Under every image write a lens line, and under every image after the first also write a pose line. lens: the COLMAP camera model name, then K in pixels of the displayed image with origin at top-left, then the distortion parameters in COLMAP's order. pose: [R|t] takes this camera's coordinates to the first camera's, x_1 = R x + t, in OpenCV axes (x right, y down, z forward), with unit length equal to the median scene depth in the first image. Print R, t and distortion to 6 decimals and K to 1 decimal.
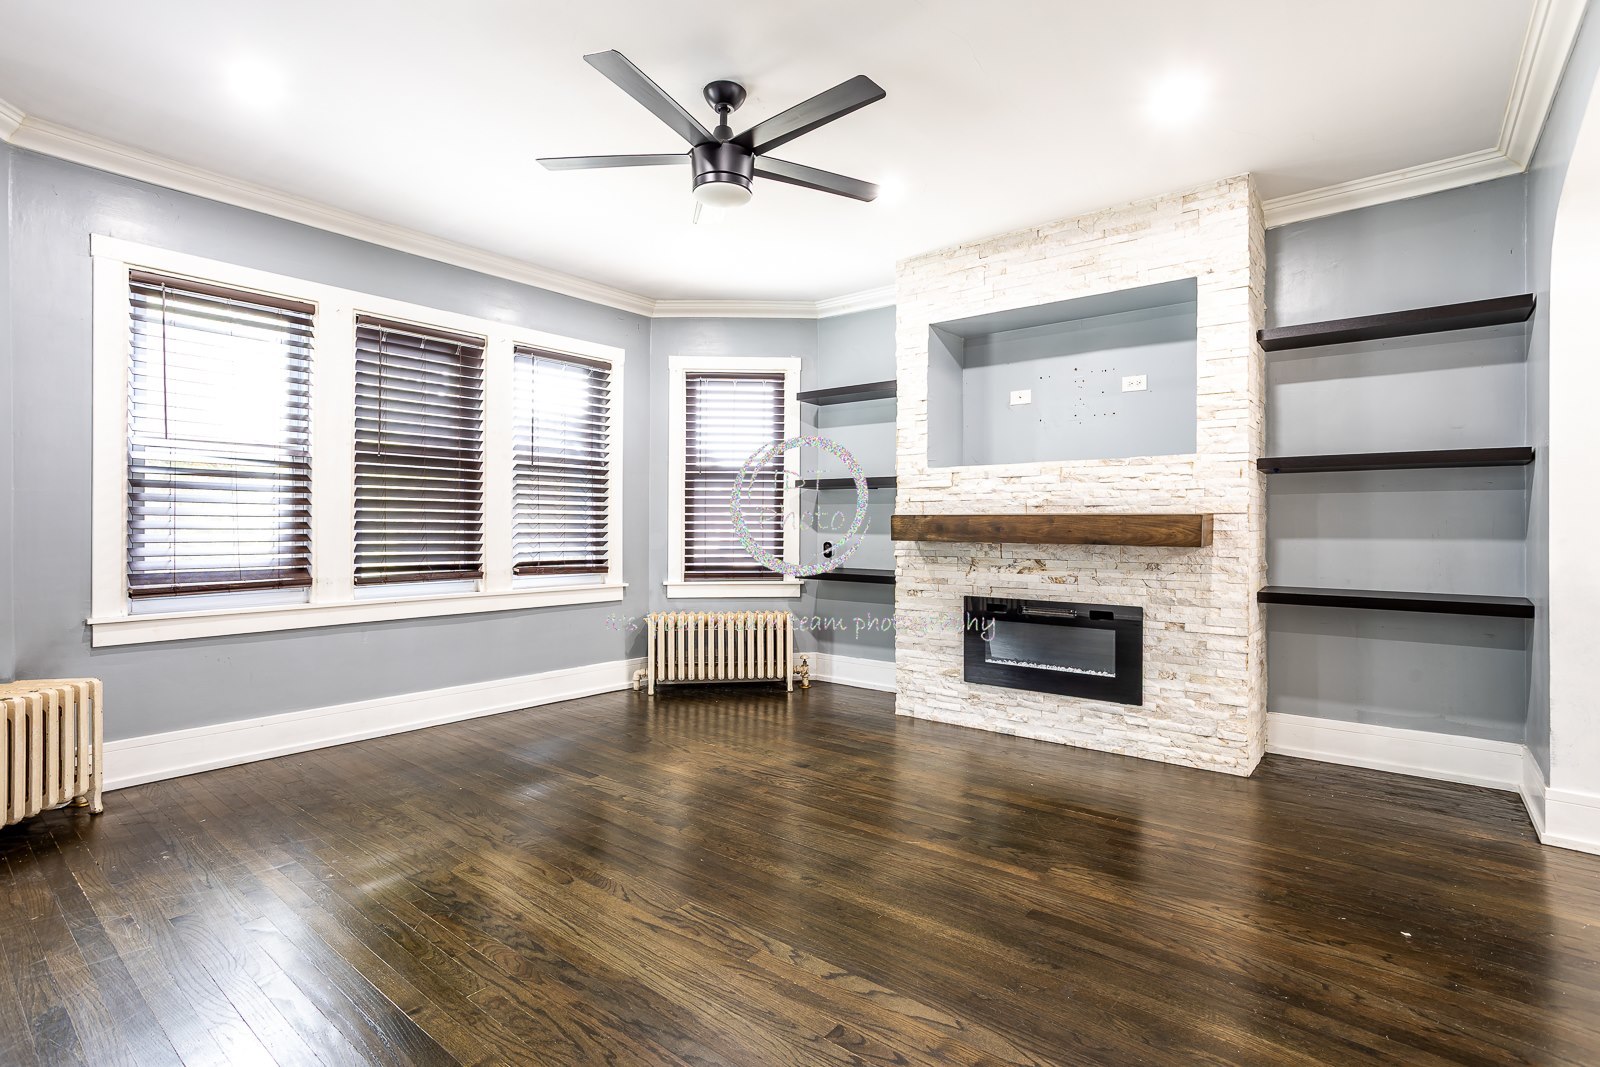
lens RADIAL K [[775.1, 0, 801.9], [0, 775.1, 526.0], [0, 0, 1]] dist [-0.052816, 0.033968]
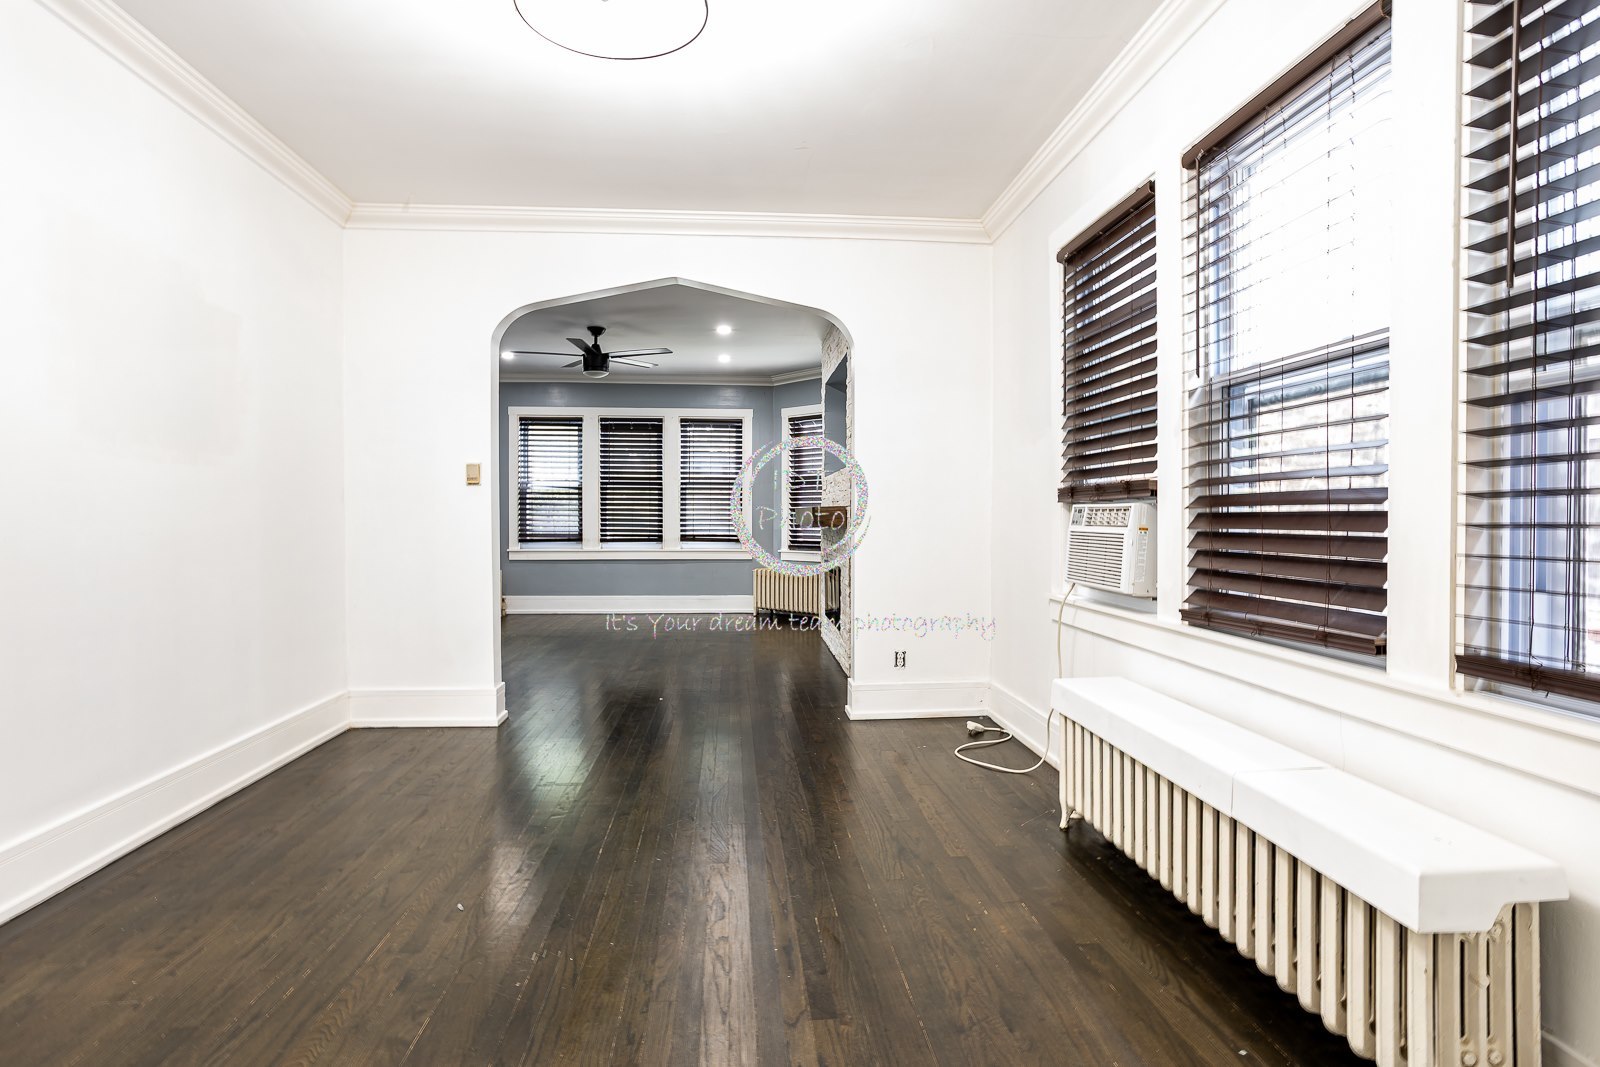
lens RADIAL K [[786.8, 0, 797.6], [0, 786.8, 523.0], [0, 0, 1]] dist [-0.055856, 0.037231]
pose [[0.691376, 0.006519, -0.722465, 1.423531], [-0.000936, 0.999967, 0.008127, 0.004042], [0.722494, -0.004942, 0.691359, -0.144720]]
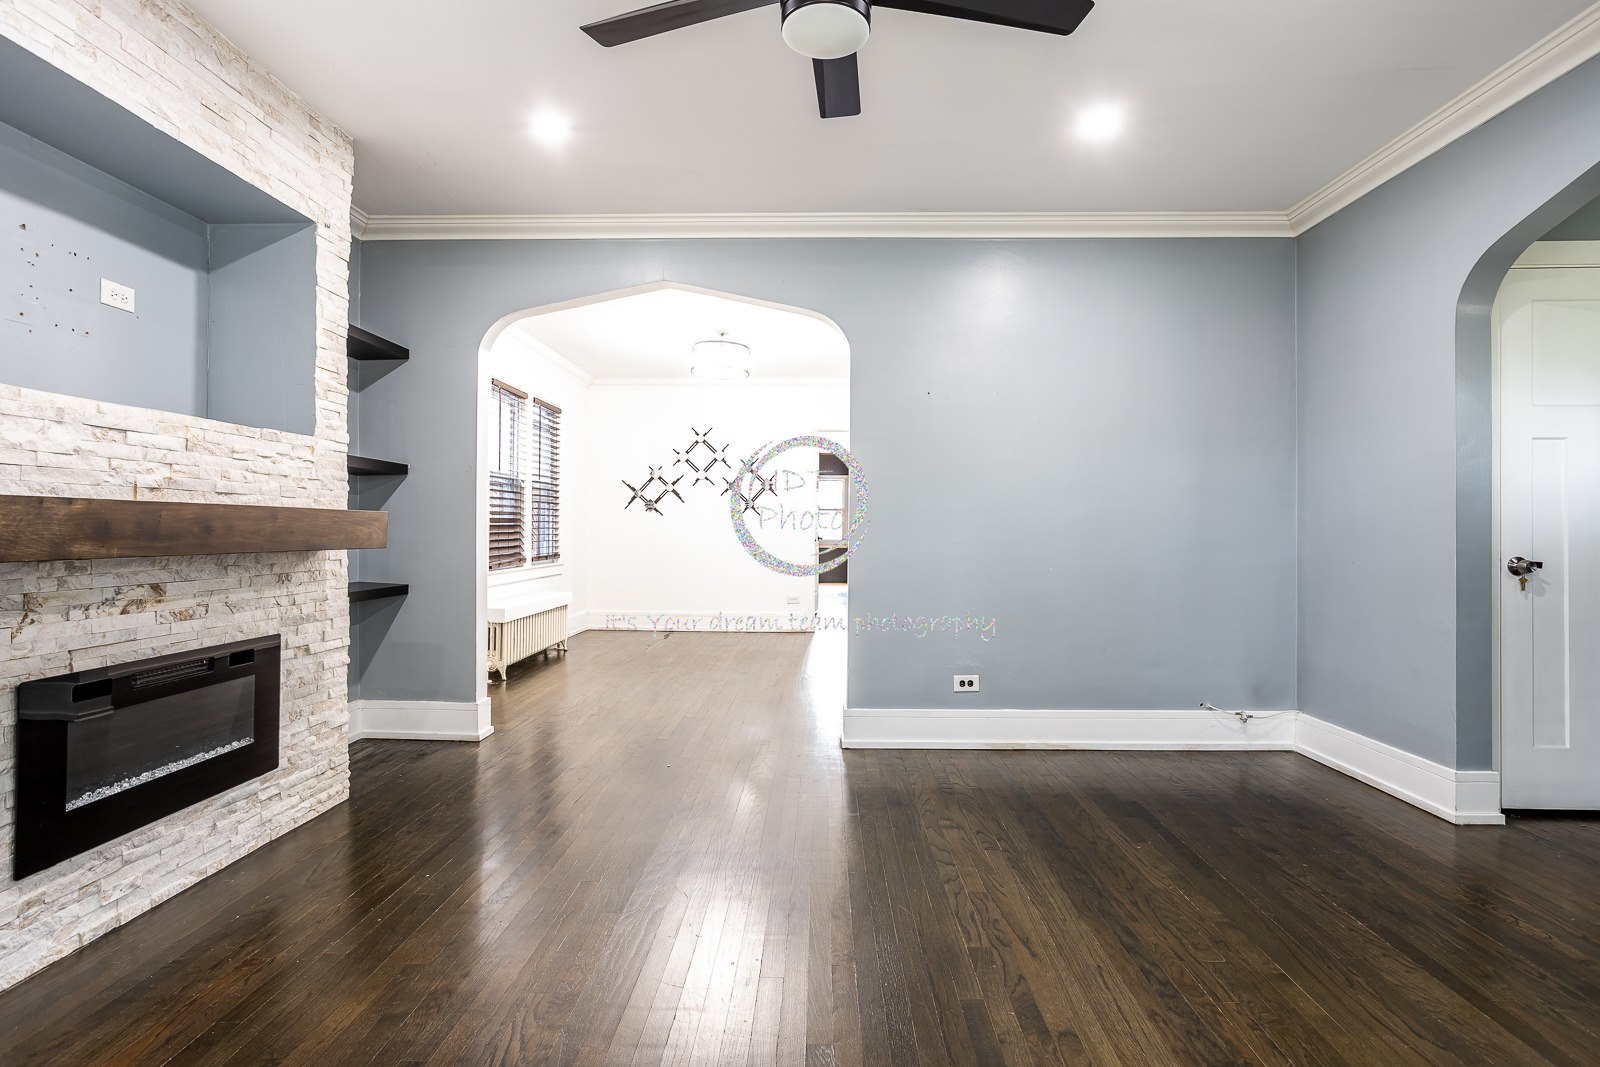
lens RADIAL K [[833.1, 0, 802.0], [0, 833.1, 530.0], [0, 0, 1]] dist [-0.031361, 0.019264]
pose [[-0.607140, -0.007454, 0.794560, -0.462547], [-0.005446, 0.999972, 0.005220, -0.001321], [-0.794576, -0.001157, -0.607164, 1.011532]]
